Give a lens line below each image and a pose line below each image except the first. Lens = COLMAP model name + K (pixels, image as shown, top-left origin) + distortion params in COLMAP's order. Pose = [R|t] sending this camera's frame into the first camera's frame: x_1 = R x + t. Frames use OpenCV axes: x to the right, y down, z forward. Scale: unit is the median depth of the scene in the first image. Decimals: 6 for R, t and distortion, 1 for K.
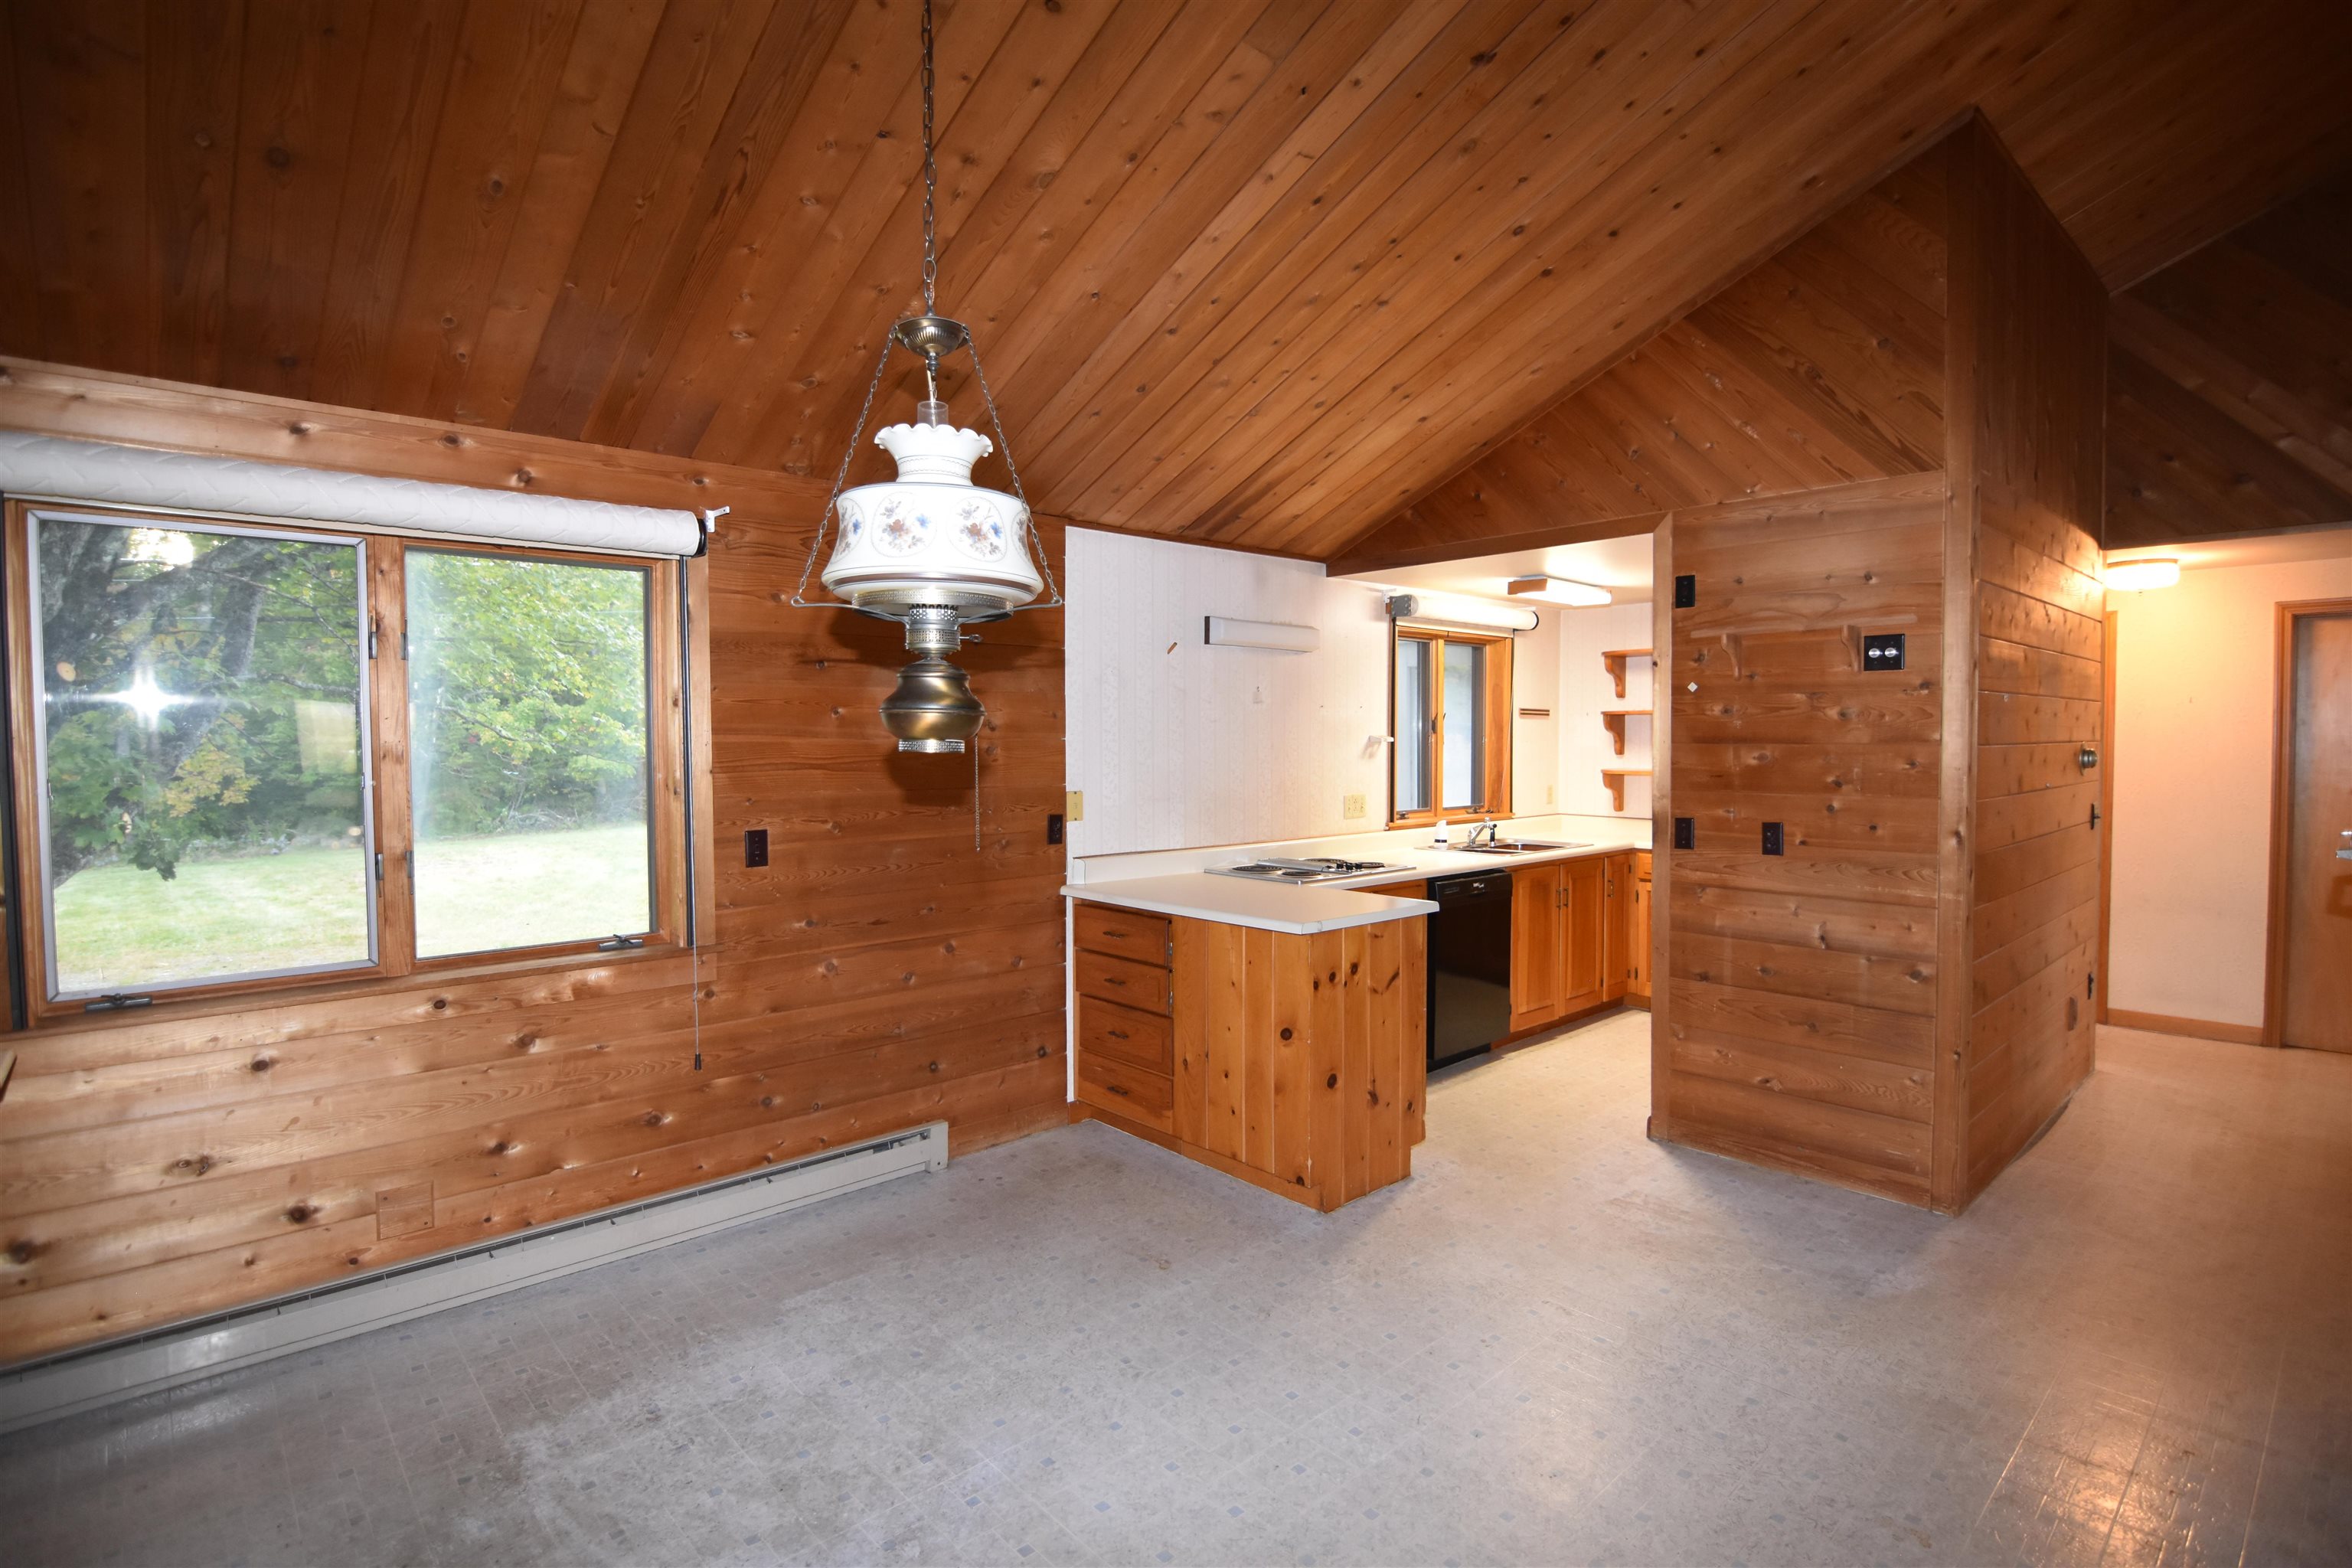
lens RADIAL K [[1133.3, 0, 1185.9], [0, 1133.3, 779.2], [0, 0, 1]] dist [-0.006327, -0.010465]
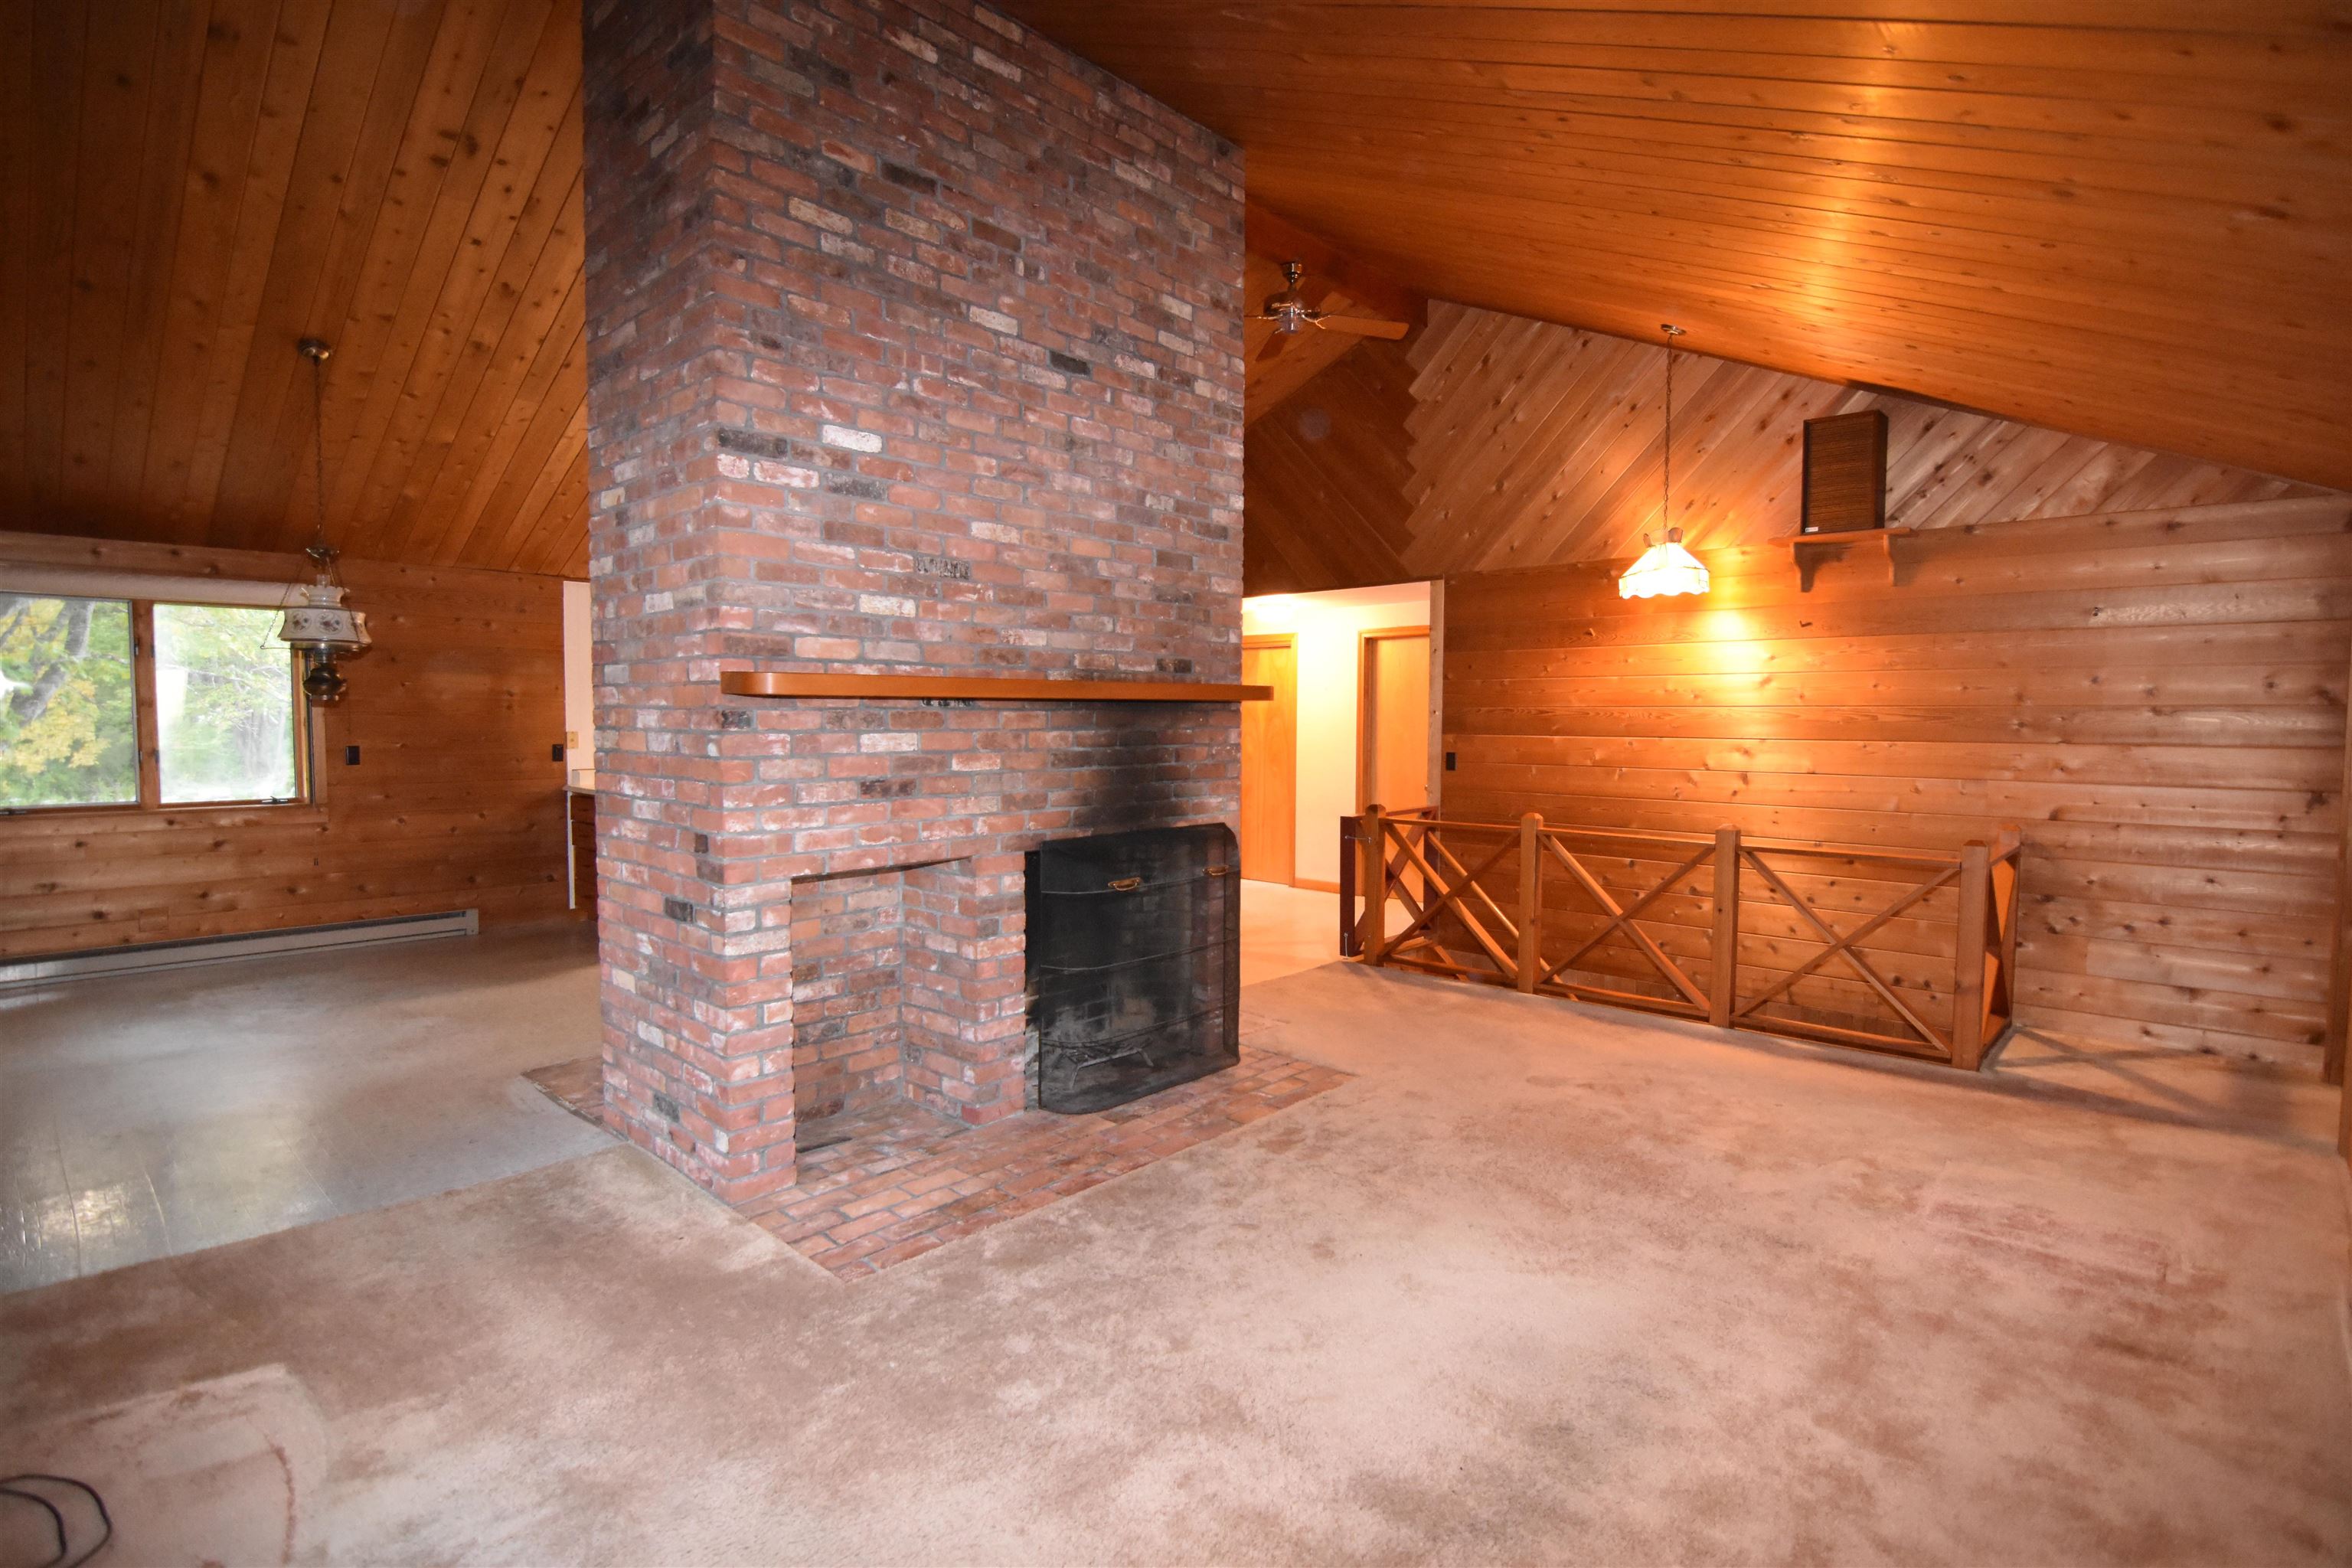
lens RADIAL K [[1133.3, 0, 1185.4], [0, 1133.3, 782.3], [0, 0, 1]] dist [-0.006327, -0.010465]
pose [[0.997260, 0.007102, 0.073641, 0.848334], [-0.008632, 0.999753, 0.020483, 0.053264], [-0.073478, -0.021062, 0.997074, -0.964625]]
